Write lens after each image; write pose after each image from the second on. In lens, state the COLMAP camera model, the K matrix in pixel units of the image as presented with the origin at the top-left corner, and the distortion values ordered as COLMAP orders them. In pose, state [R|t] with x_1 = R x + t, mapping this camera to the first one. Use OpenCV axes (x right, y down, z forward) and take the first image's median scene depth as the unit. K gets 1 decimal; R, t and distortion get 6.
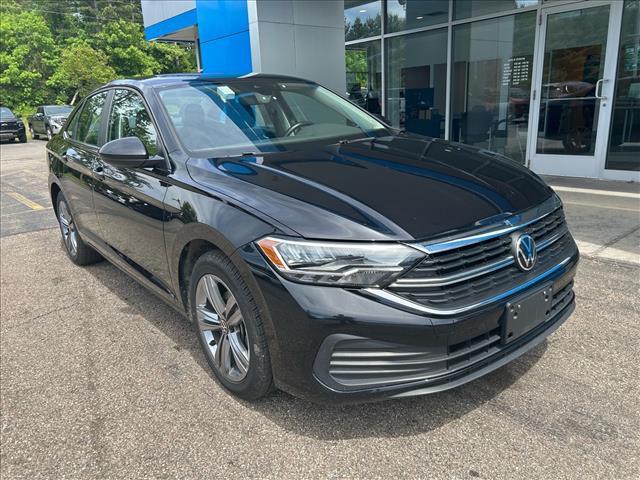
lens RADIAL K [[474.5, 0, 309.0], [0, 474.5, 239.1], [0, 0, 1]] dist [-0.002876, -0.001349]
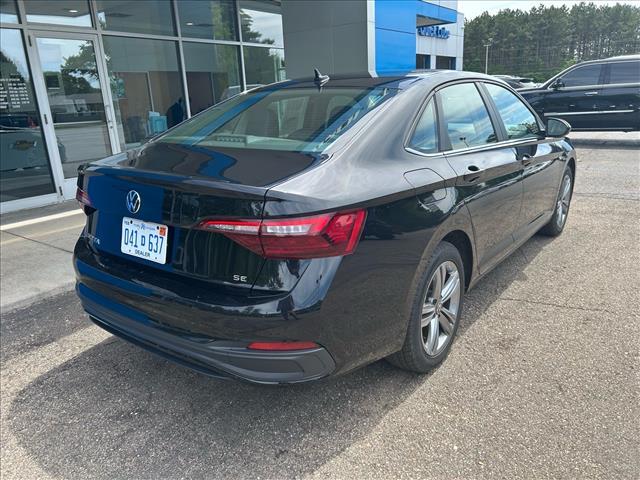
lens RADIAL K [[480.8, 0, 320.6], [0, 480.8, 270.3], [0, 0, 1]] dist [-0.009361, -0.012198]
pose [[-0.222220, -0.270794, 0.936637, -1.180639], [0.321281, 0.886665, 0.332571, -0.347751], [-0.920542, 0.374827, -0.110034, 1.384809]]
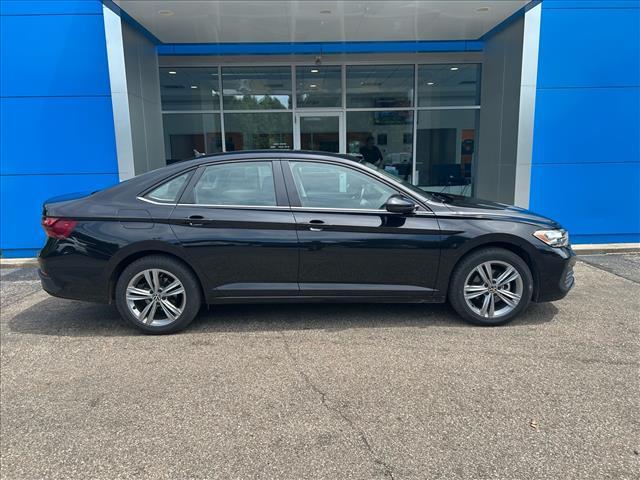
lens RADIAL K [[494.4, 0, 320.0], [0, 494.4, 240.0], [0, 0, 1]] dist [0.034341, -0.000059]
pose [[0.626511, -0.102151, 0.772690, -1.242005], [0.197763, 0.979765, -0.030824, -0.045521], [-0.753906, 0.172121, 0.634035, 0.141512]]
